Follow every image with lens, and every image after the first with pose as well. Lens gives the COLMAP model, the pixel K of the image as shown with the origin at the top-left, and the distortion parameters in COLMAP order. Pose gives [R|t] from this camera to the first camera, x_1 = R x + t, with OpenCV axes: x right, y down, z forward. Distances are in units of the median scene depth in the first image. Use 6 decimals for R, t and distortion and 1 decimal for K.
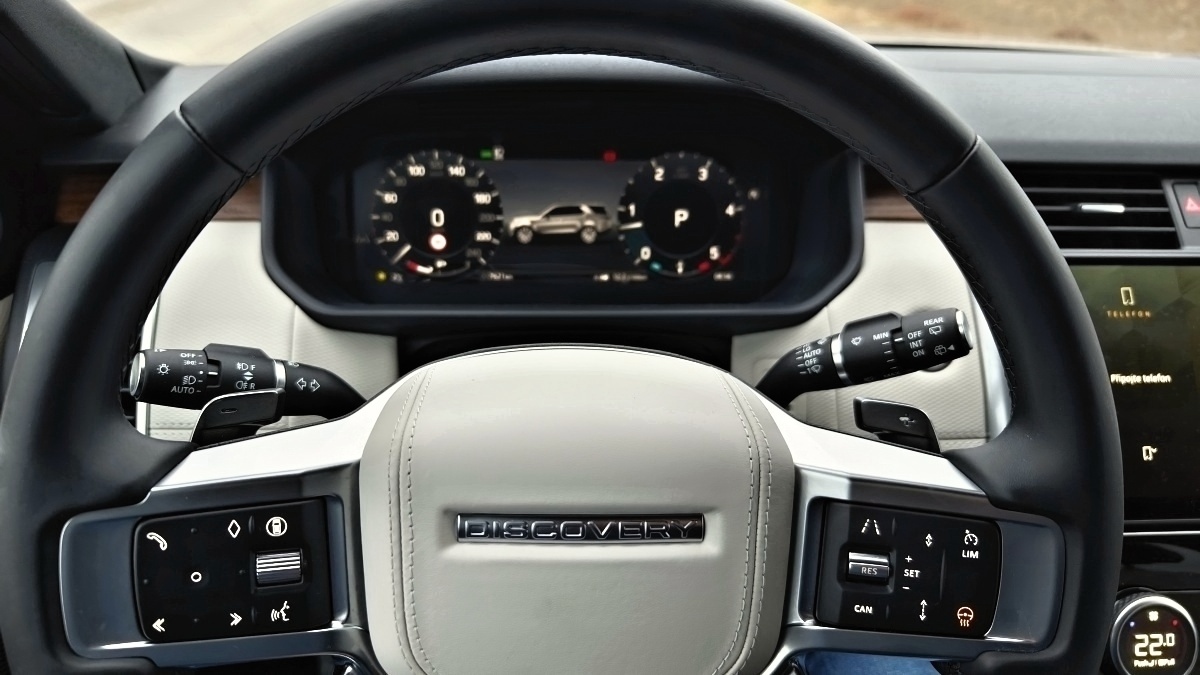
lens RADIAL K [[843.2, 0, 600.0], [0, 843.2, 337.5], [0, 0, 1]] dist [-0.003413, -0.004246]
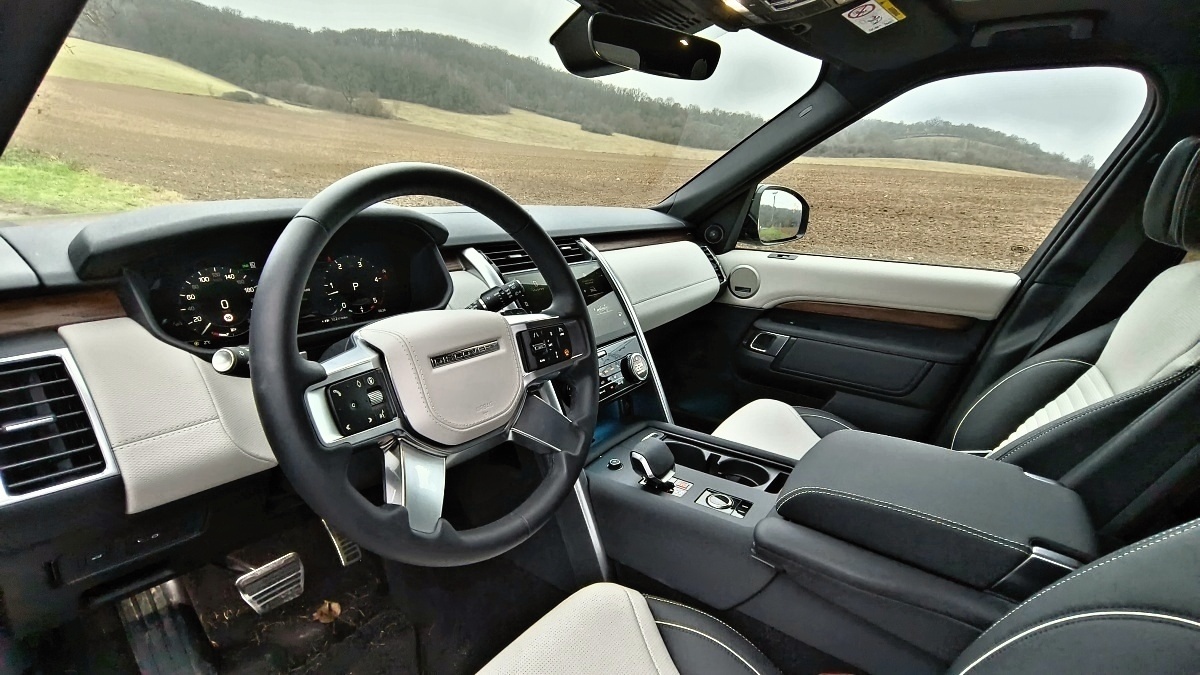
lens RADIAL K [[546.5, 0, 600.0], [0, 546.5, 337.5], [0, 0, 1]] dist [-0.000254, -0.000046]
pose [[0.625054, -0.210267, 0.751728, -0.644873], [0.302809, 0.952937, 0.014765, 0.159752], [-0.719454, 0.218401, 0.659308, -0.323782]]
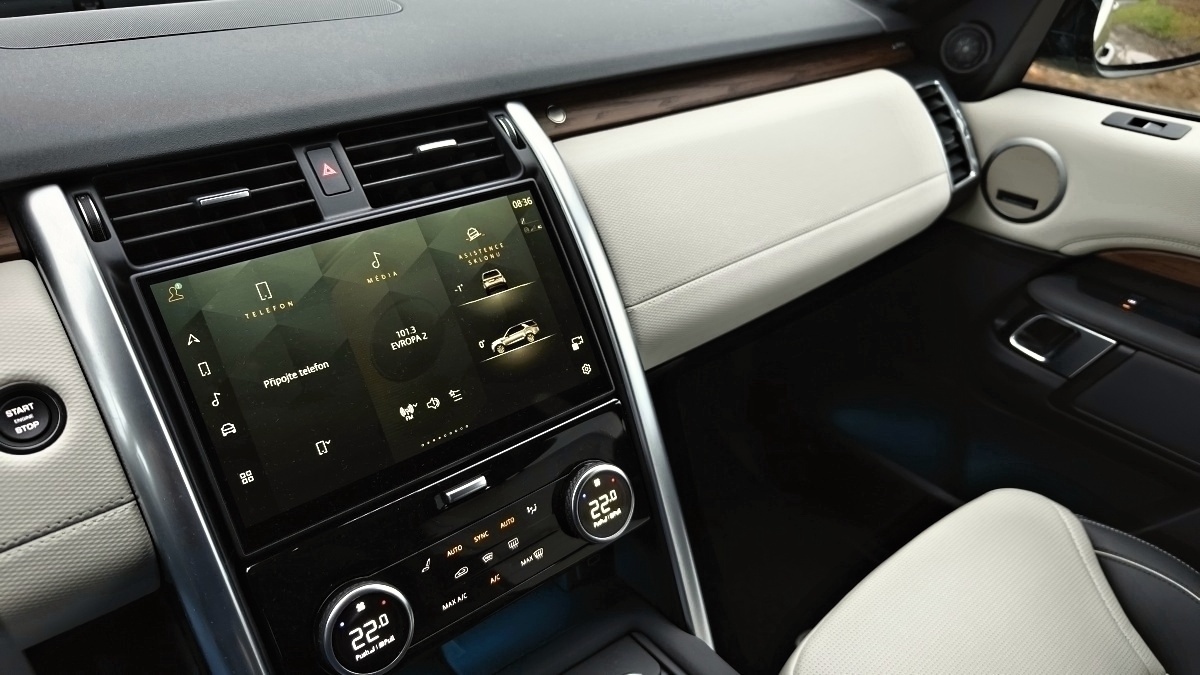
lens RADIAL K [[822.0, 0, 600.0], [0, 822.0, 337.5], [0, 0, 1]] dist [-0.007171, -0.005112]
pose [[0.802341, -0.301501, 0.515118, 0.442014], [0.241284, 0.953216, 0.182102, -0.075782], [-0.545923, -0.021818, 0.837551, 0.032561]]
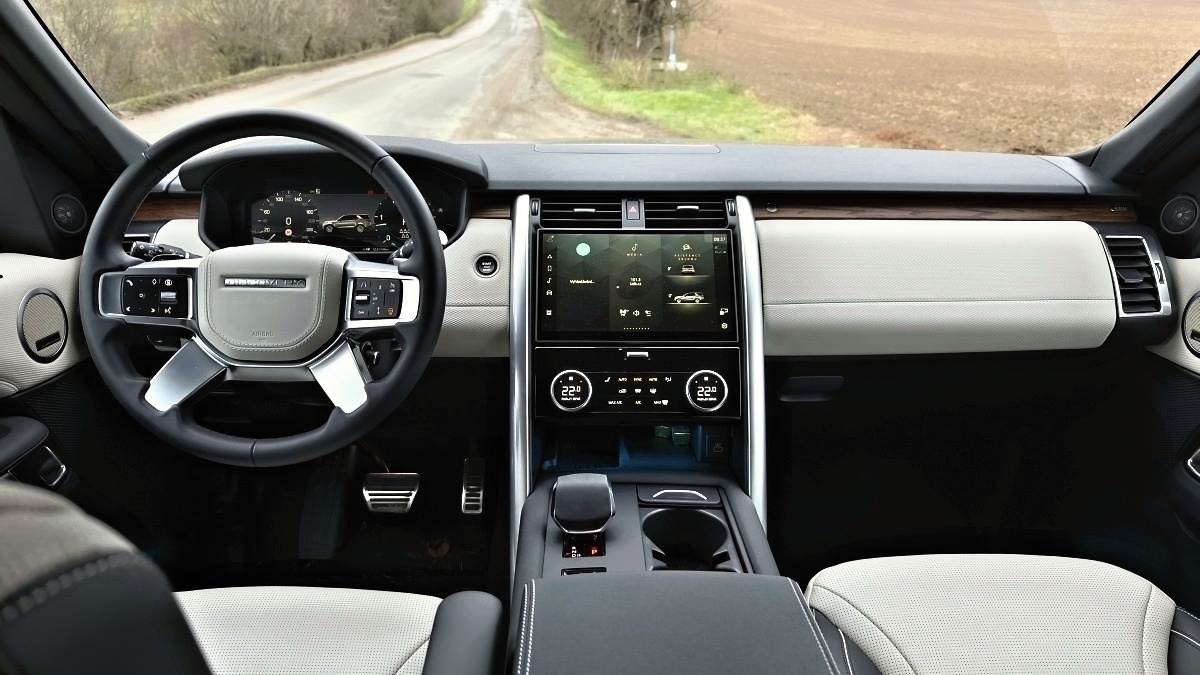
lens RADIAL K [[799.2, 0, 600.0], [0, 799.2, 337.5], [0, 0, 1]] dist [0.005128, -0.000969]
pose [[0.999278, -0.003991, -0.037778, 0.752035], [-0.000627, 0.992598, -0.121444, 0.444163], [0.037983, 0.121380, 0.991879, -1.054631]]
